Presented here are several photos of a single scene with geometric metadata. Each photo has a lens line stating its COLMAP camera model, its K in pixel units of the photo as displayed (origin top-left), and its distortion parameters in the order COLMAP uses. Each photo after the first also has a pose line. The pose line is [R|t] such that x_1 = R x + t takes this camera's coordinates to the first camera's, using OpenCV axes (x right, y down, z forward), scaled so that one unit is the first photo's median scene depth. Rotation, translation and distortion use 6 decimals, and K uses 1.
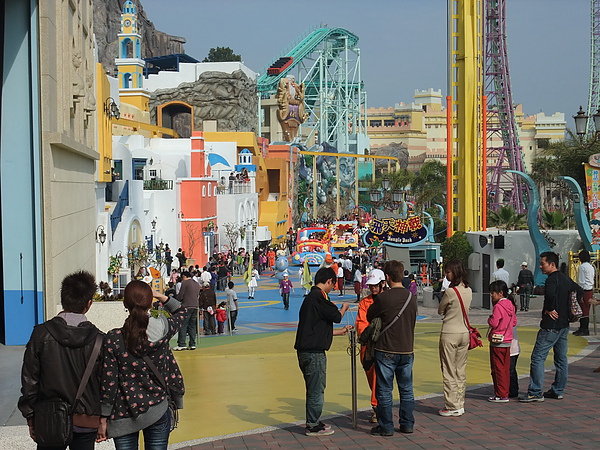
lens RADIAL K [[1059.0, 0, 300.0], [0, 1059.0, 225.0], [0, 0, 1]] dist [0.003046, 0.001319]
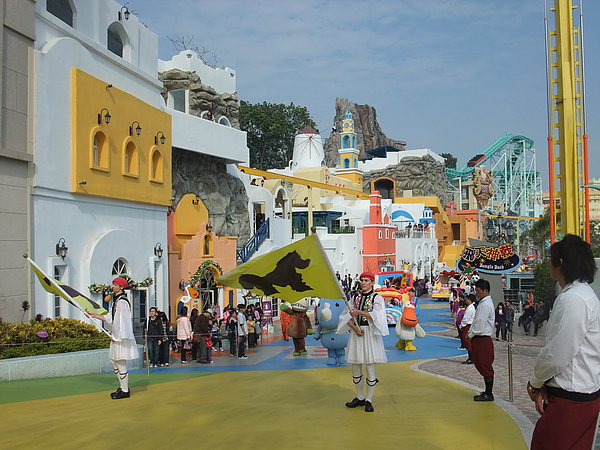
lens RADIAL K [[606.0, 0, 300.0], [0, 606.0, 225.0], [0, 0, 1]] dist [-0.036758, 0.013307]
pose [[0.942589, -0.014730, -0.333629, 0.052793], [-0.008135, 0.997718, -0.067034, 0.006570], [0.333855, 0.065899, 0.940318, 0.171708]]
